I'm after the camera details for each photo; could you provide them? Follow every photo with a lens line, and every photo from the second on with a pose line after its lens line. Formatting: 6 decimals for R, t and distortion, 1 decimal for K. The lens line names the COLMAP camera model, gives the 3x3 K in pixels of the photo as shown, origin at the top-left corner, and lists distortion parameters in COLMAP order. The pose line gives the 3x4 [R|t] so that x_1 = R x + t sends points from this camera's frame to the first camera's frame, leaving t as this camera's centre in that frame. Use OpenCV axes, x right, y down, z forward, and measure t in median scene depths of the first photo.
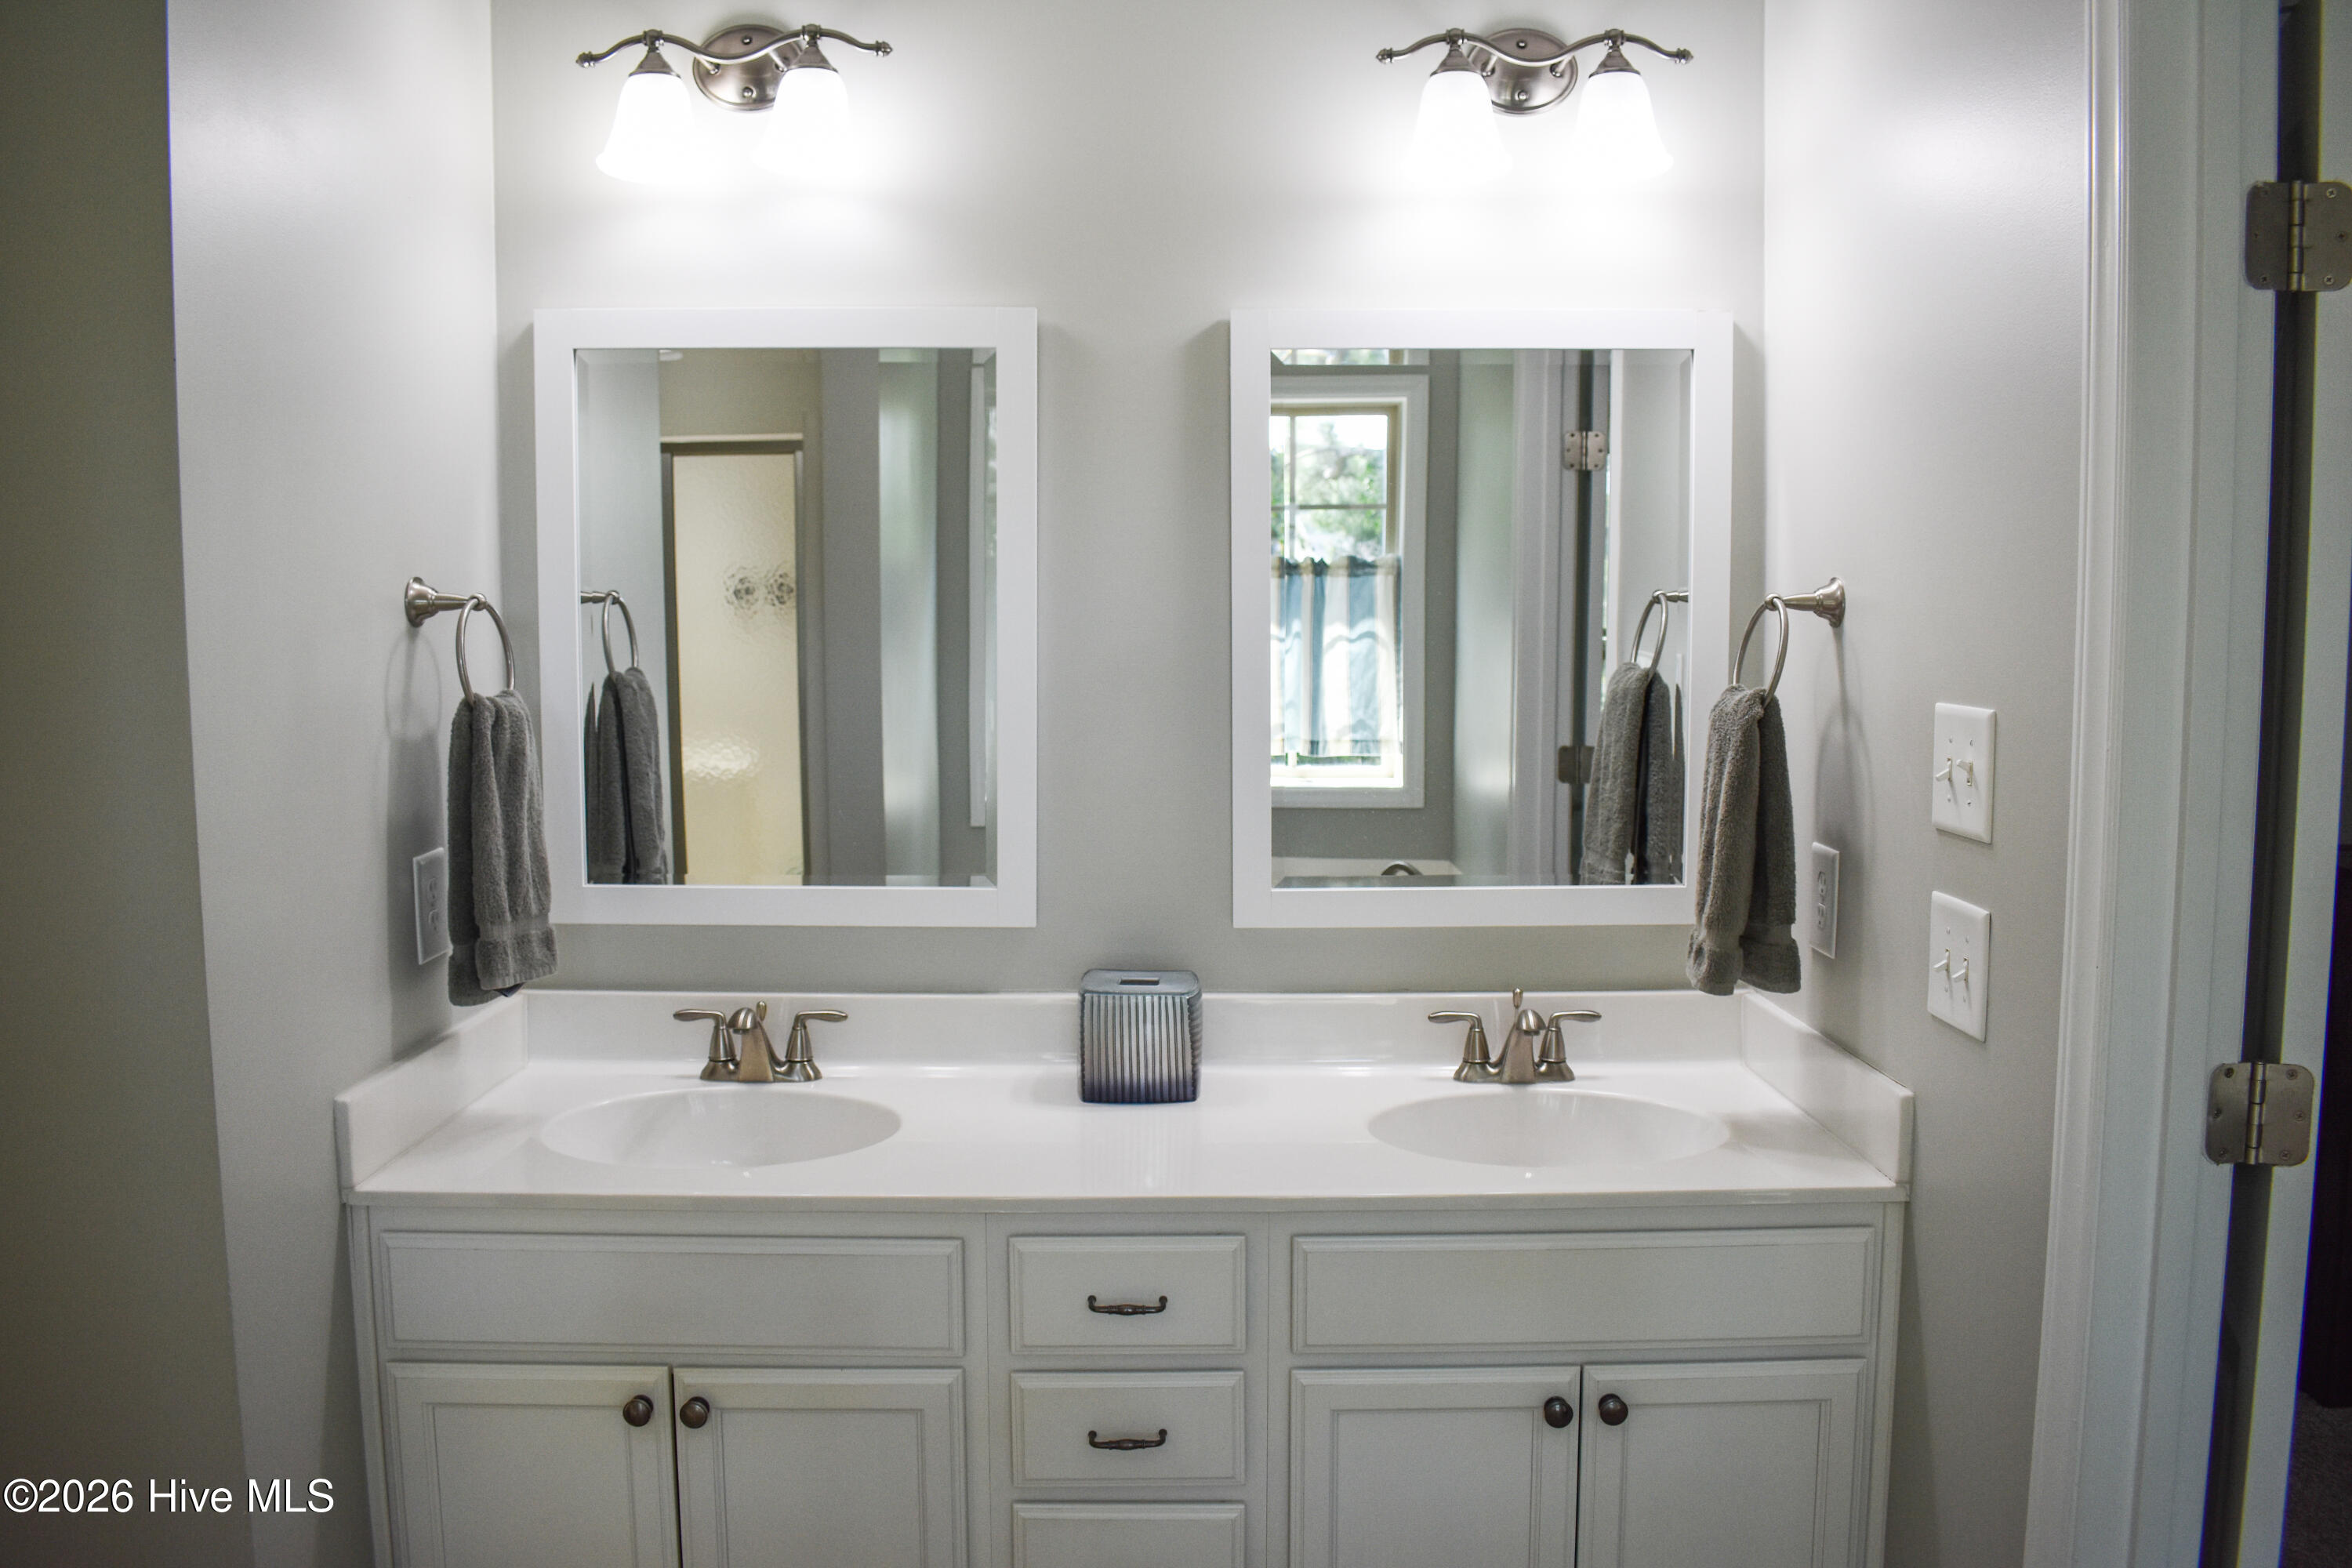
lens RADIAL K [[1815.2, 0, 1186.7], [0, 1815.2, 766.1], [0, 0, 1]] dist [-0.097978, 0.017466]
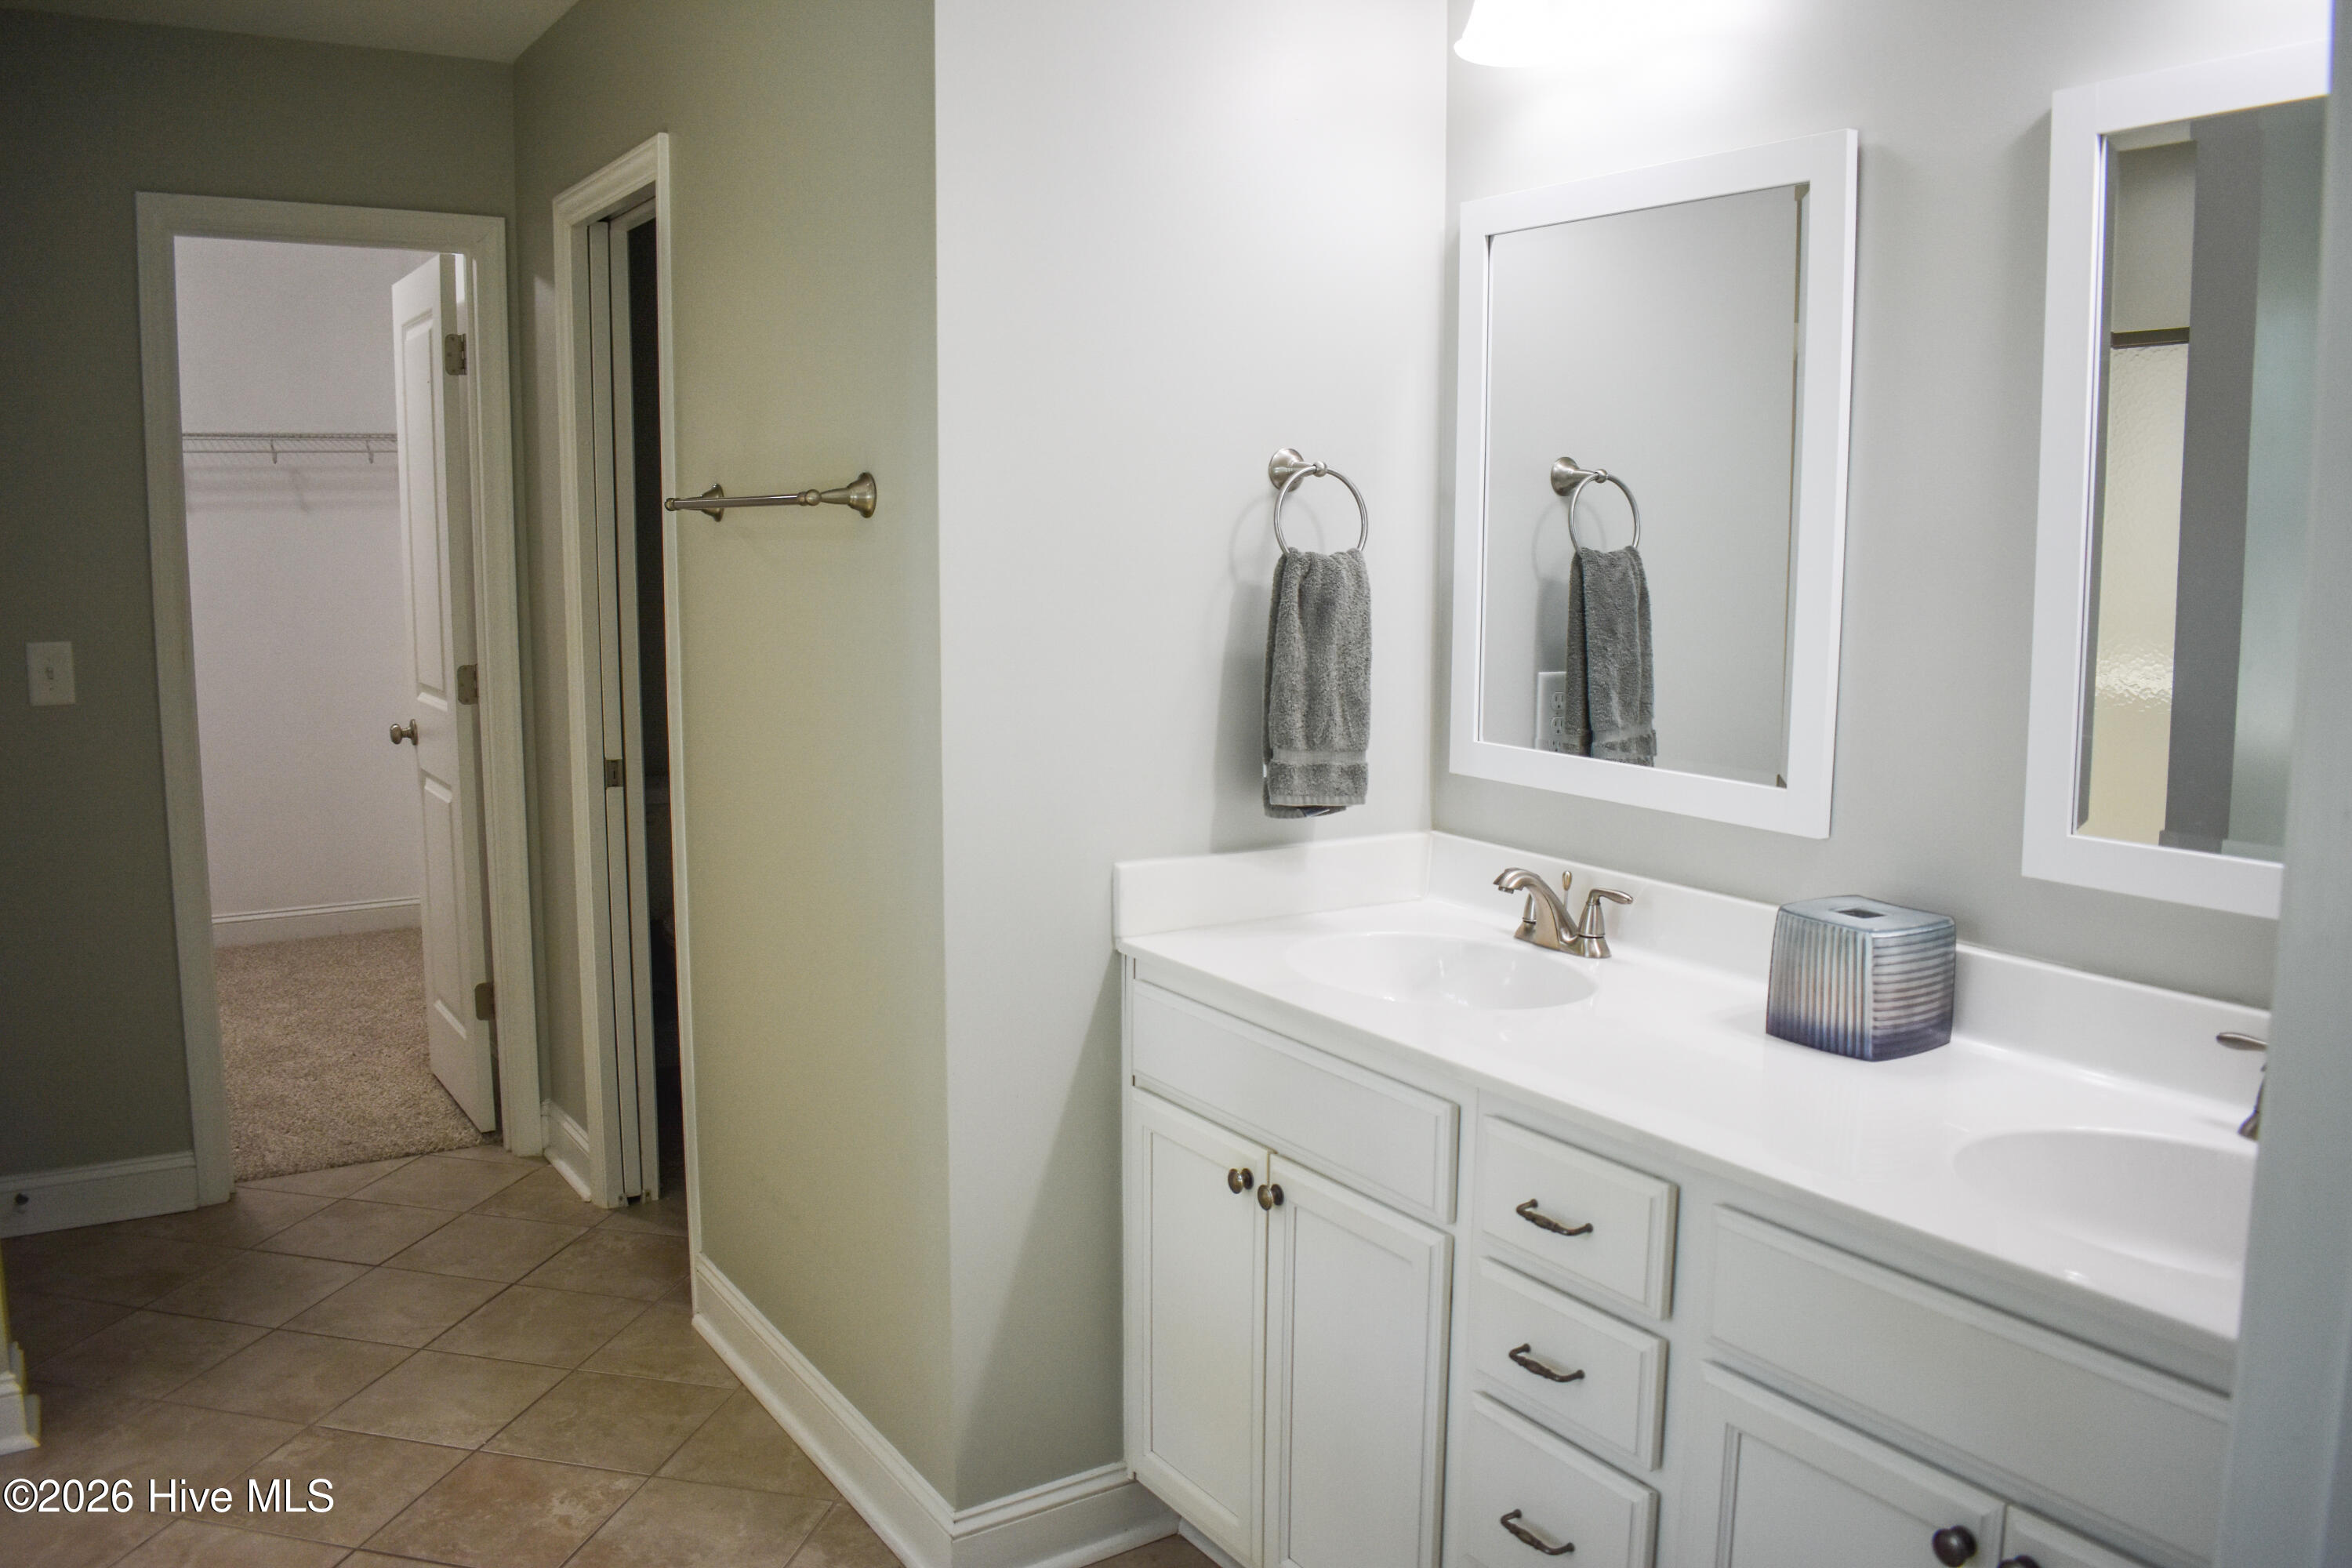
lens RADIAL K [[1815.2, 0, 1186.7], [0, 1815.2, 766.1], [0, 0, 1]] dist [-0.097978, 0.017466]
pose [[0.539022, 0.109166, -0.835187, 0.540441], [-0.084707, 0.993564, 0.075198, 0.017037], [0.838021, 0.030213, 0.544800, 0.306644]]
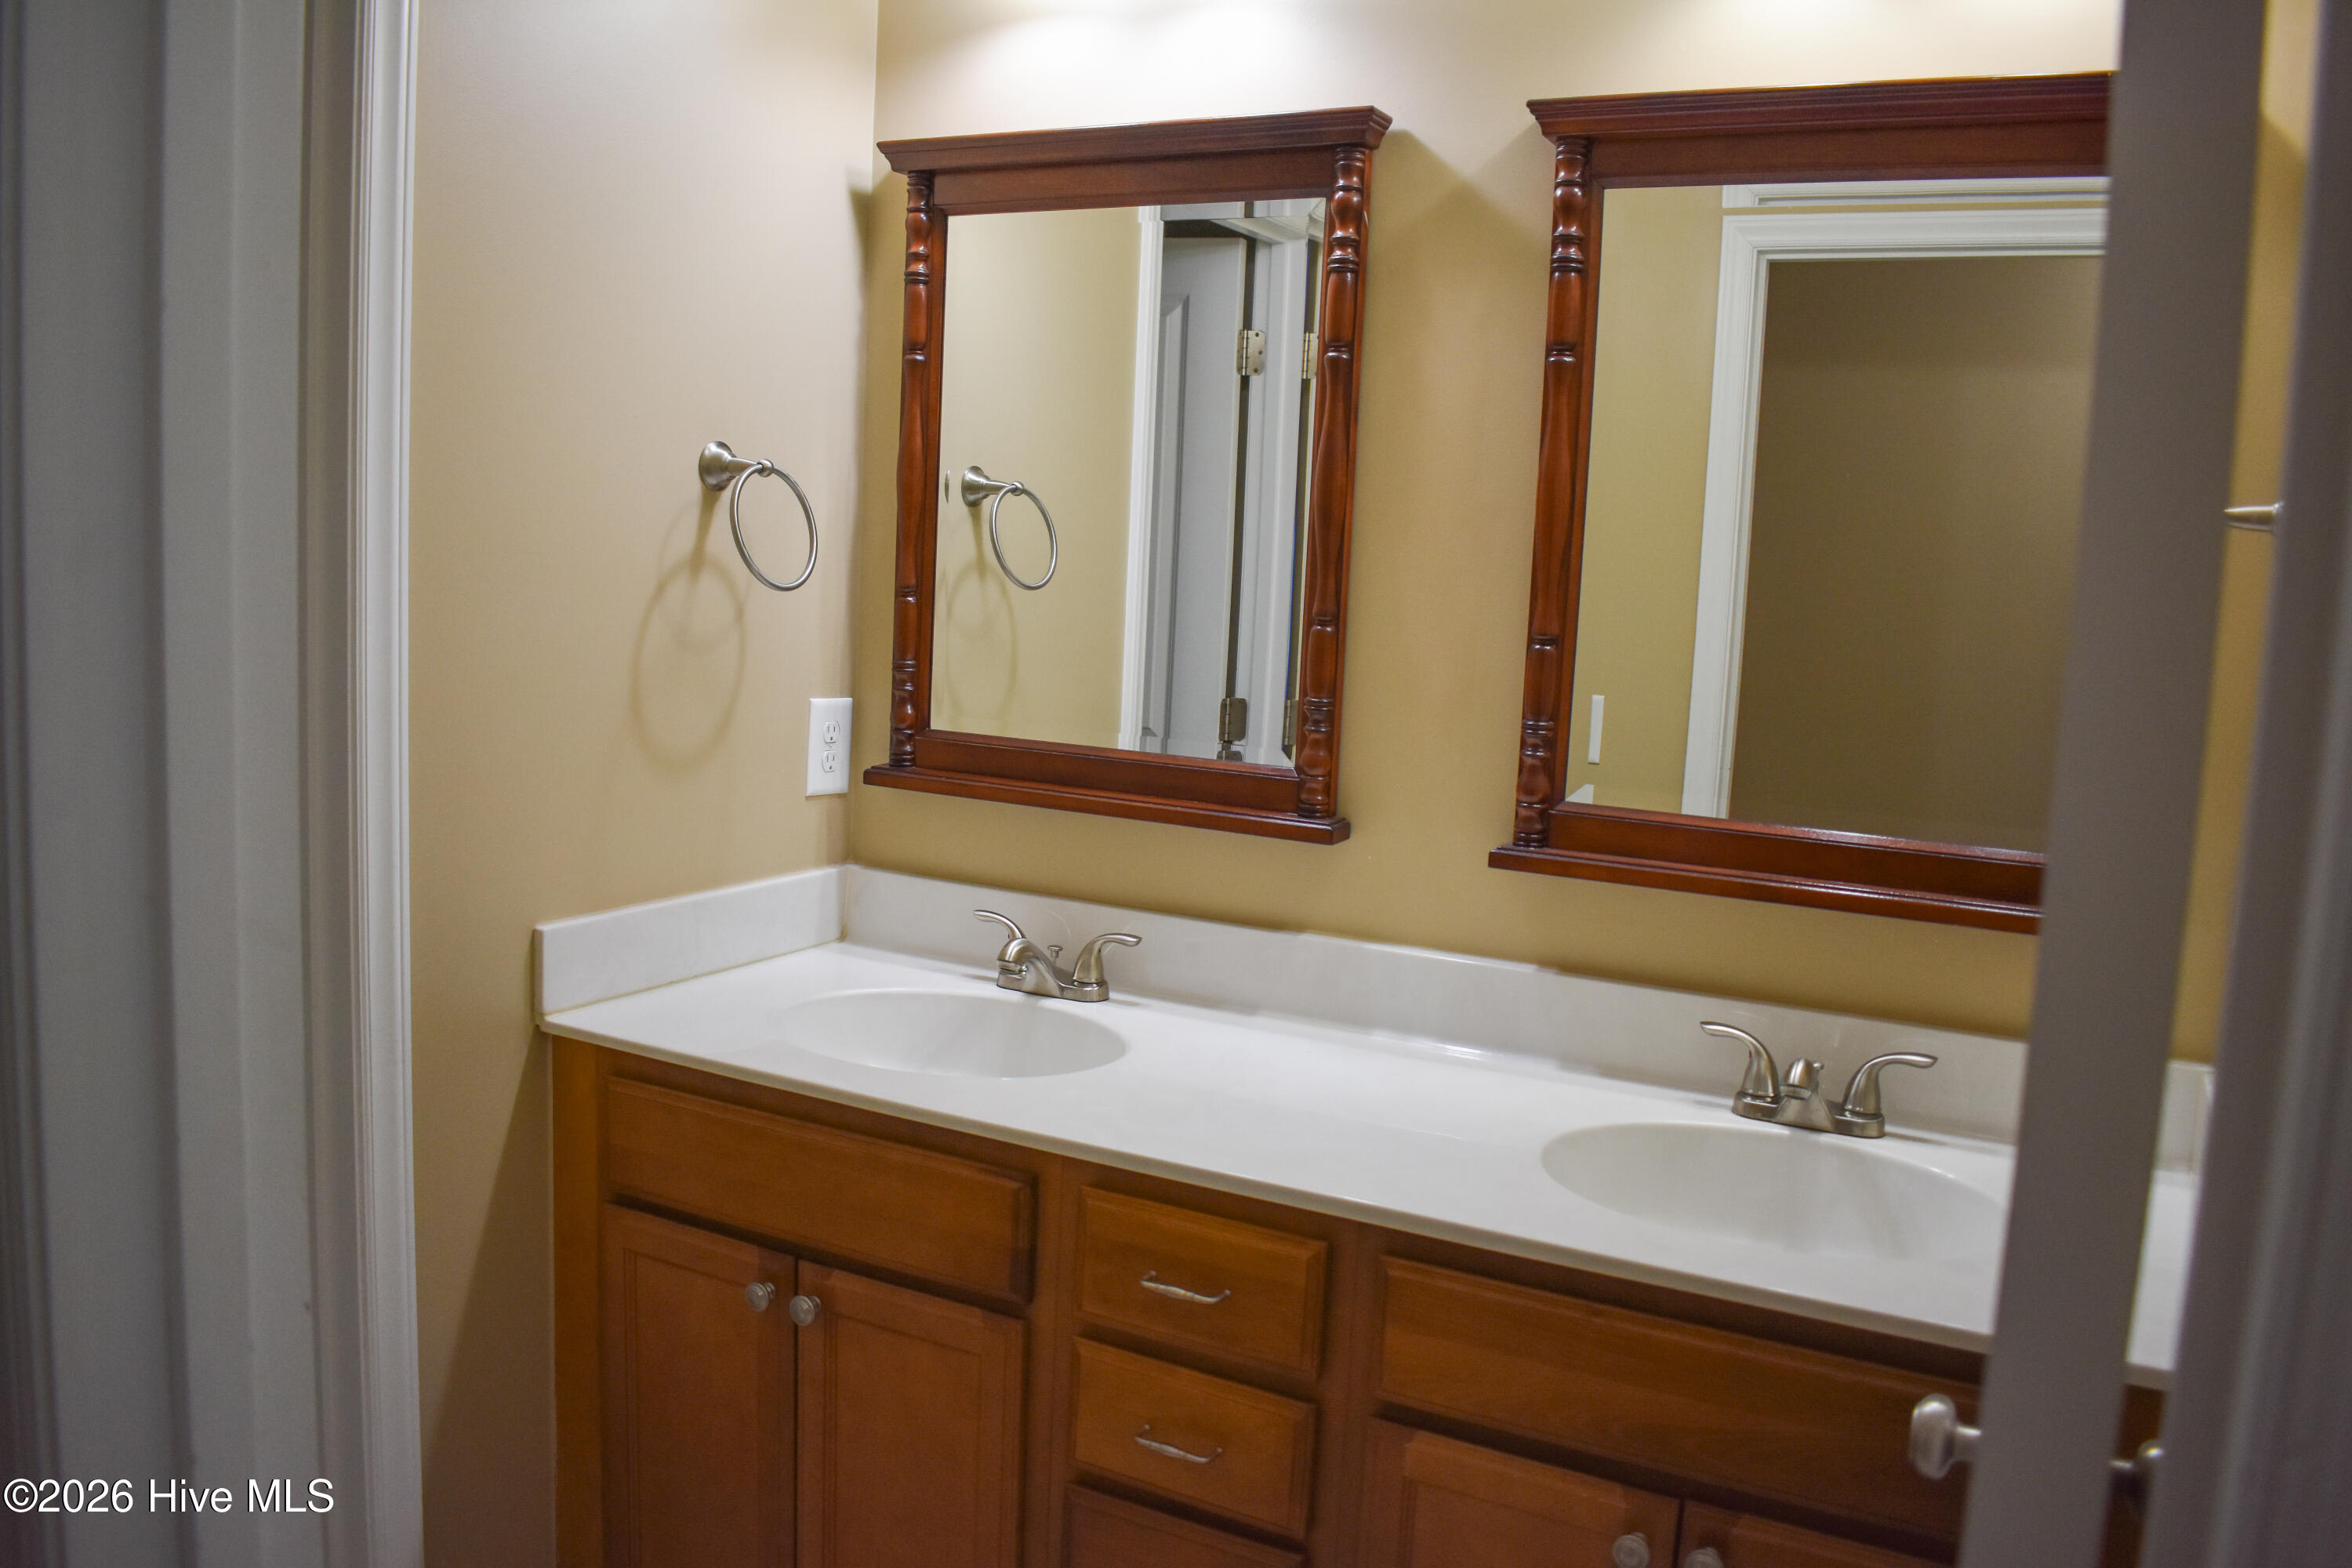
lens RADIAL K [[1815.2, 0, 1186.7], [0, 1815.2, 766.1], [0, 0, 1]] dist [-0.097978, 0.017466]
pose [[0.886726, 0.102968, -0.450682, 0.284778], [-0.098249, 0.994583, 0.033927, 0.017617], [0.451735, 0.014195, 0.892039, 0.202989]]
